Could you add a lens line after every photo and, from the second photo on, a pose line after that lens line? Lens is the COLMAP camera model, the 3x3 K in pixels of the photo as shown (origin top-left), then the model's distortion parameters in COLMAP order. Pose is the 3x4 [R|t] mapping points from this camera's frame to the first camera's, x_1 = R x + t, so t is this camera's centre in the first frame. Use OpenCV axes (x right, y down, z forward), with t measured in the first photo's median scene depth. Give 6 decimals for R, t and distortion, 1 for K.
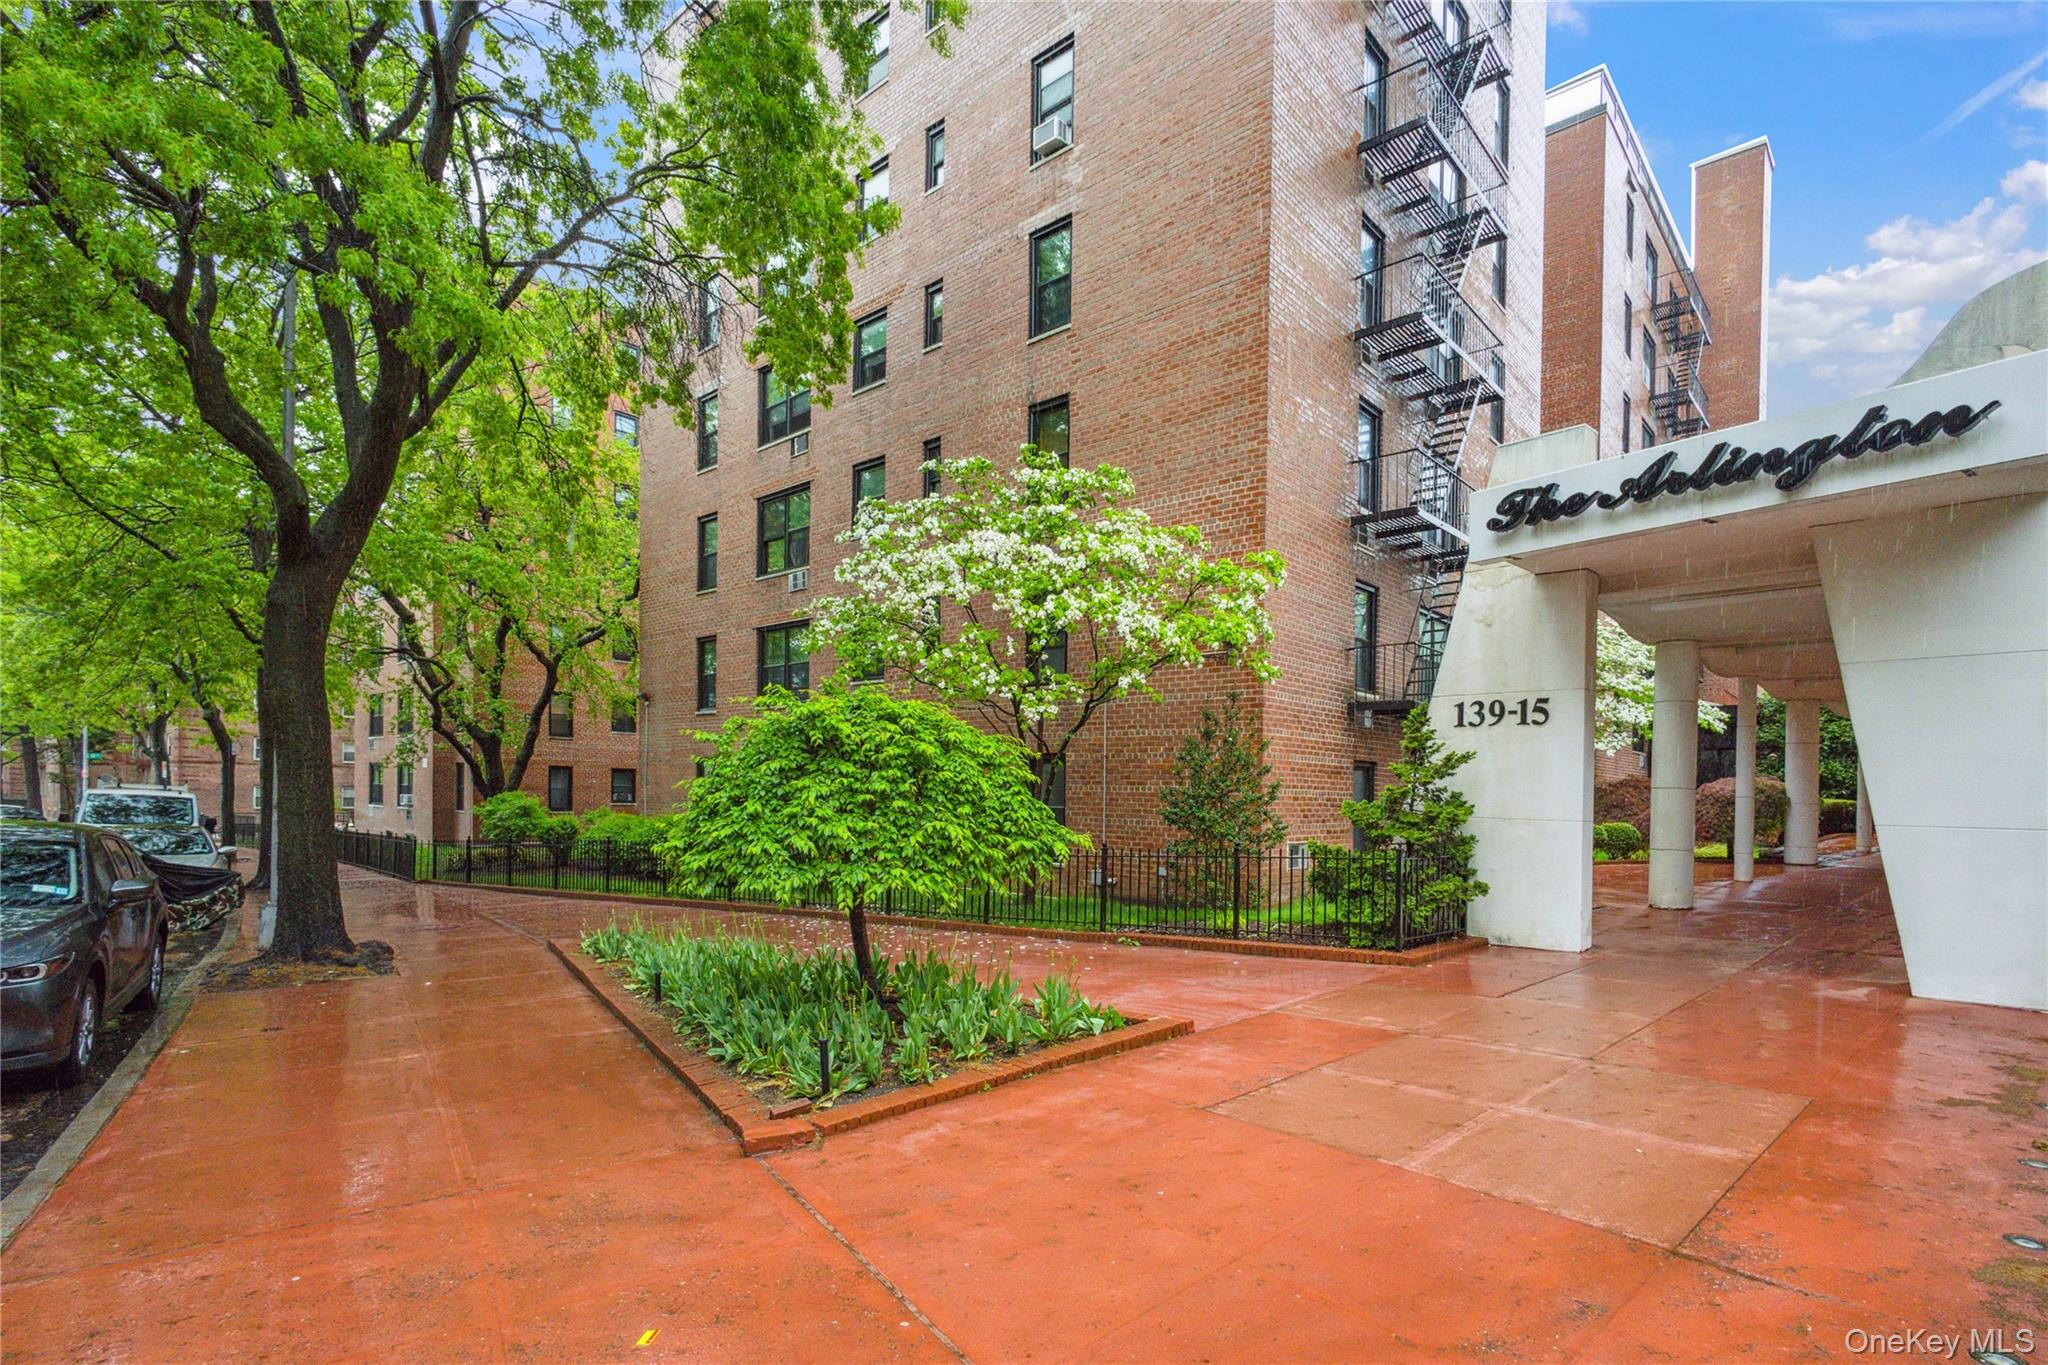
lens RADIAL K [[993.5, 0, 1012.7], [0, 993.5, 769.5], [0, 0, 1]] dist [0.006224, -0.001413]
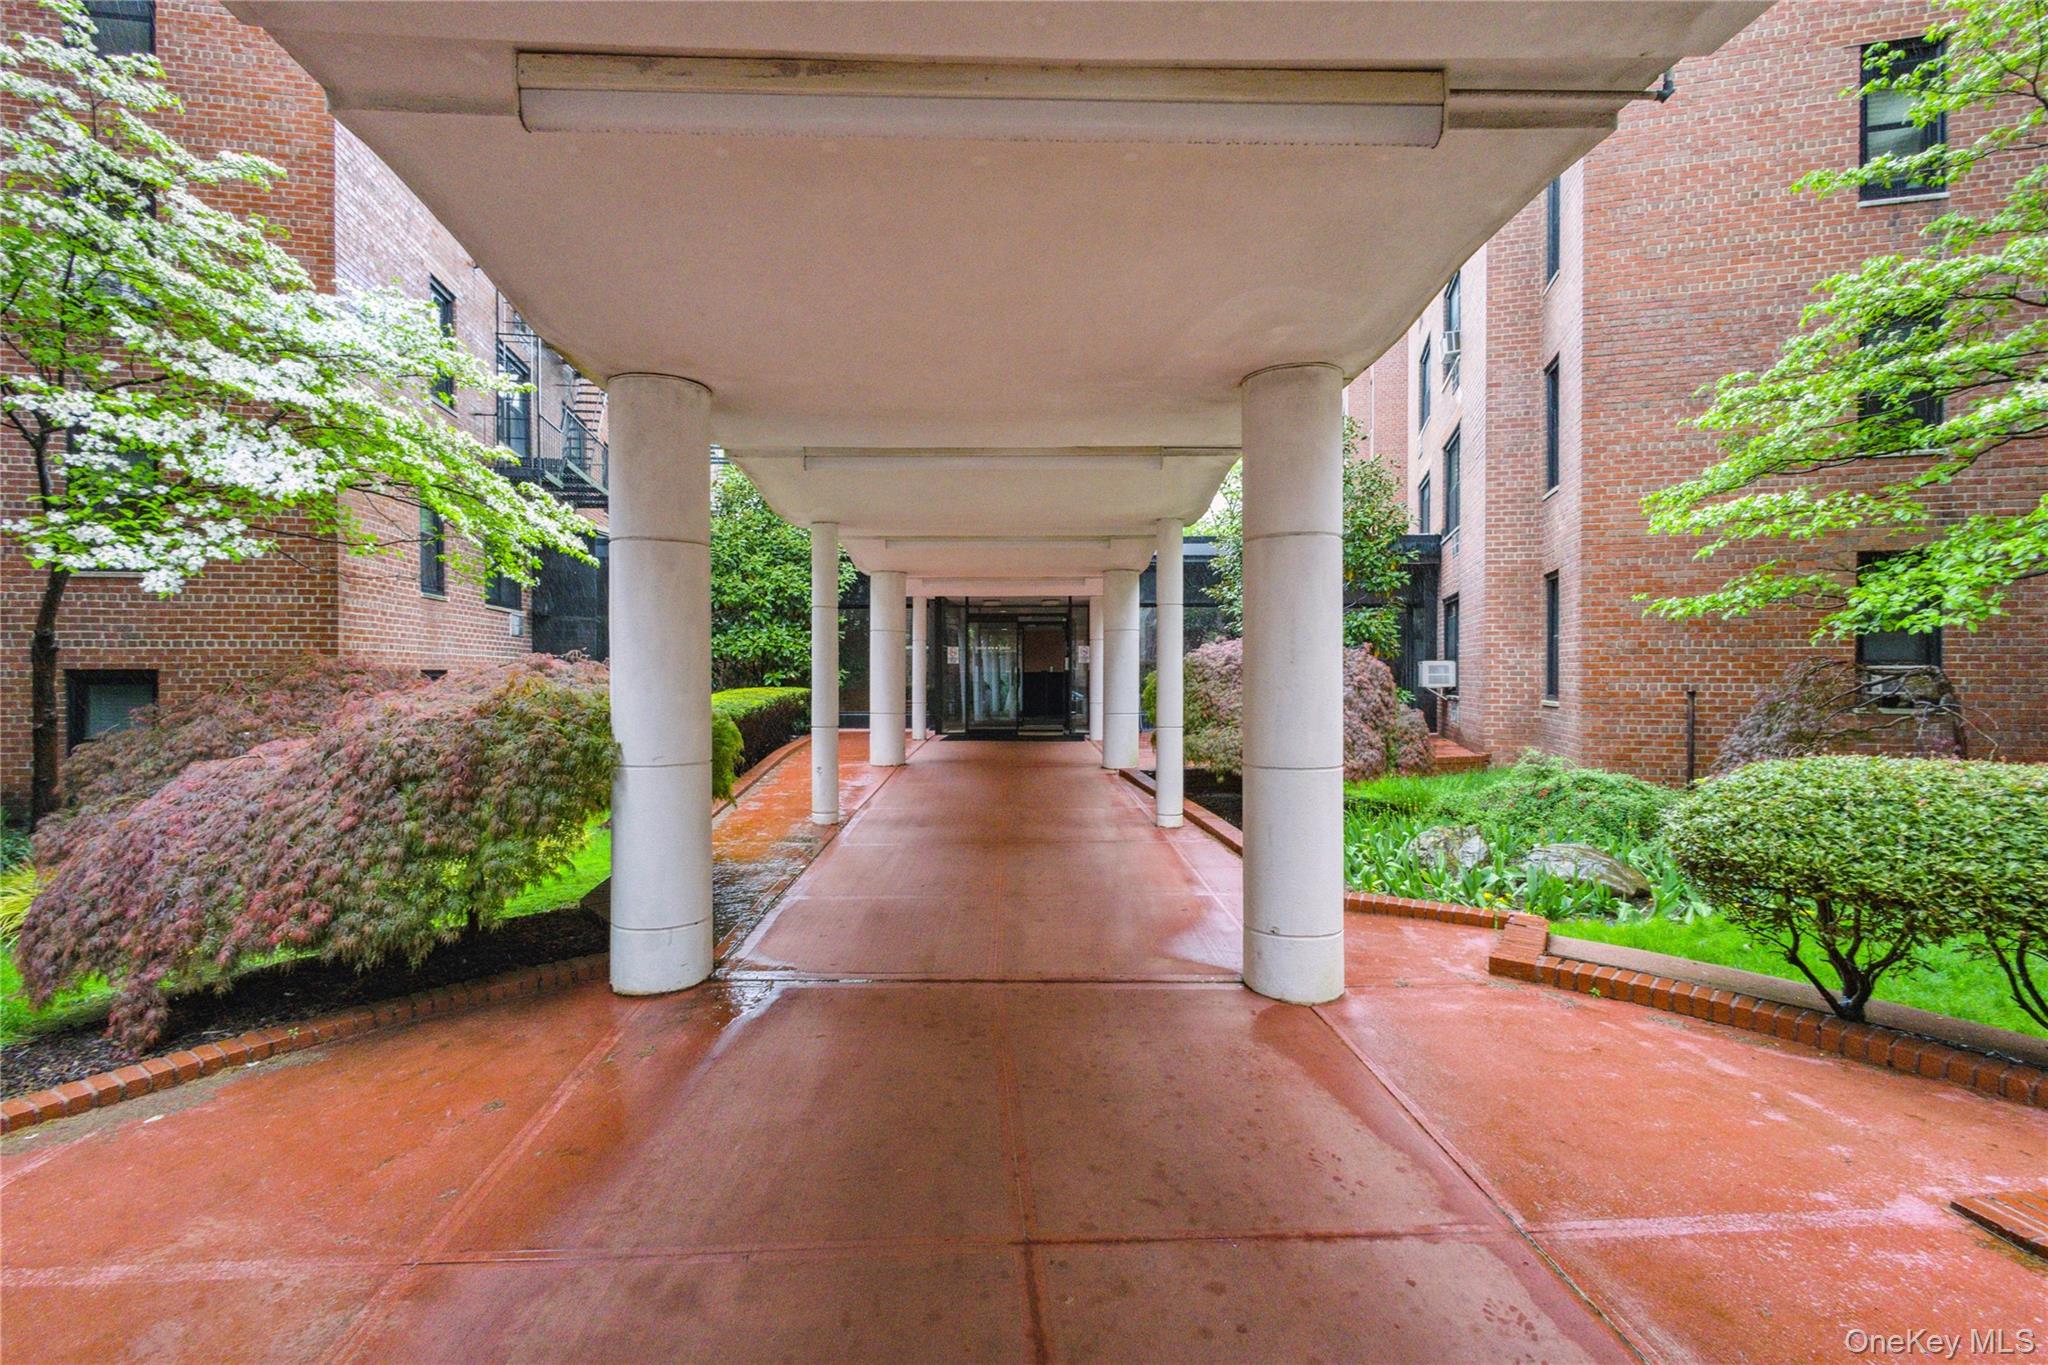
lens RADIAL K [[993.5, 0, 1017.9], [0, 993.5, 677.1], [0, 0, 1]] dist [0.006224, -0.001413]
pose [[0.609043, -0.028066, 0.792640, 1.110834], [-0.002301, 0.999307, 0.037152, -0.000178], [-0.793134, -0.024451, 0.608557, 1.326134]]
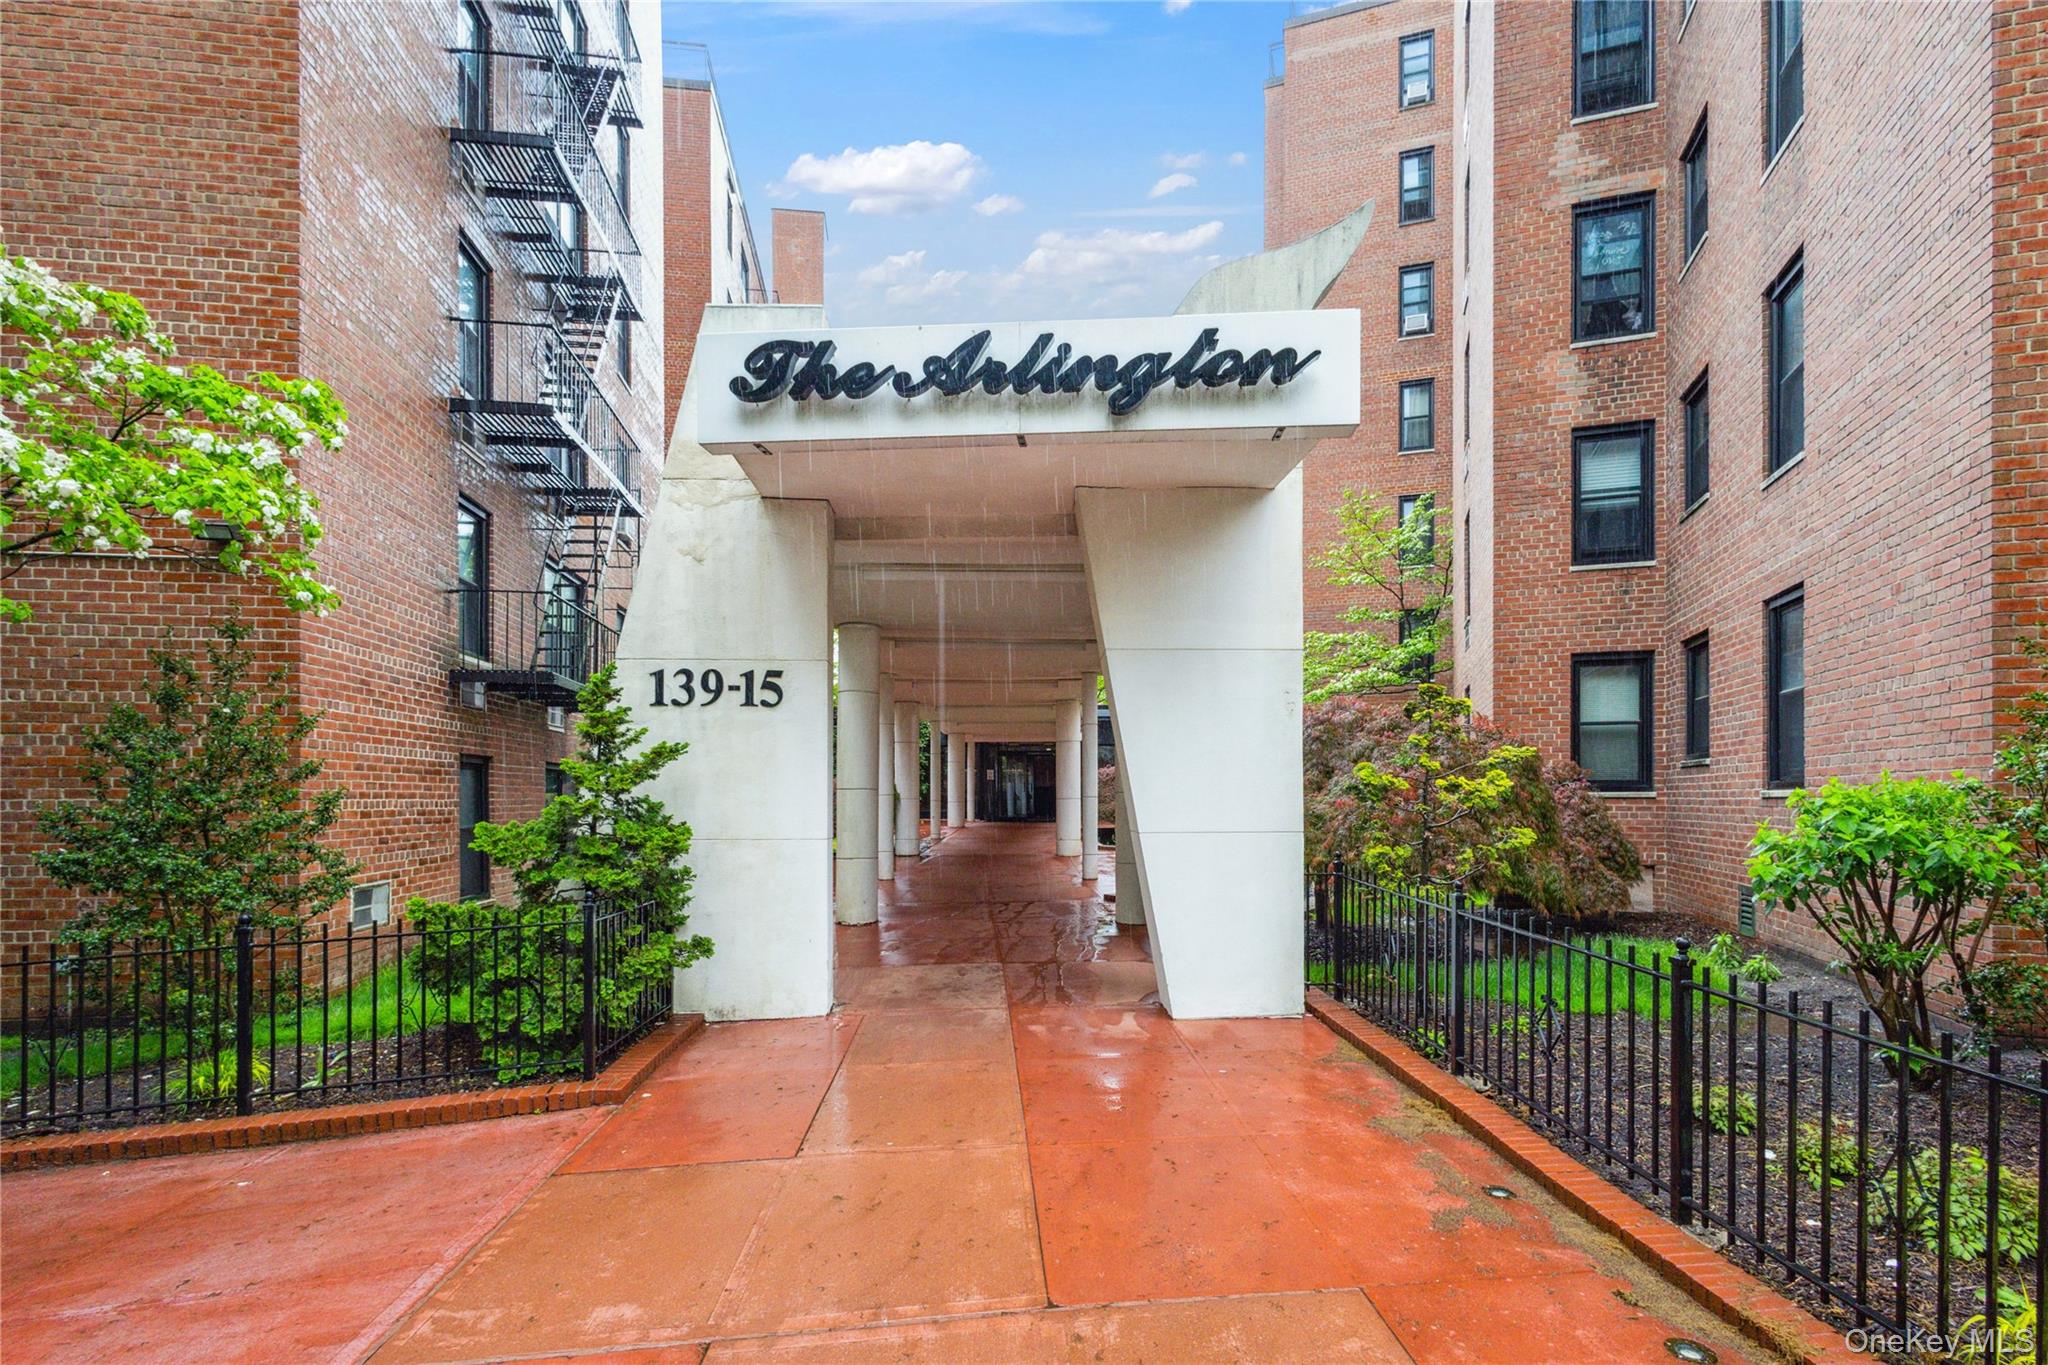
lens RADIAL K [[993.5, 0, 1049.1], [0, 993.5, 785.7], [0, 0, 1]] dist [0.006224, -0.001413]
pose [[0.624353, -0.015054, 0.780997, 0.087861], [-0.001275, 0.999793, 0.020291, -0.002797], [-0.781141, -0.013665, 0.624205, 0.371608]]
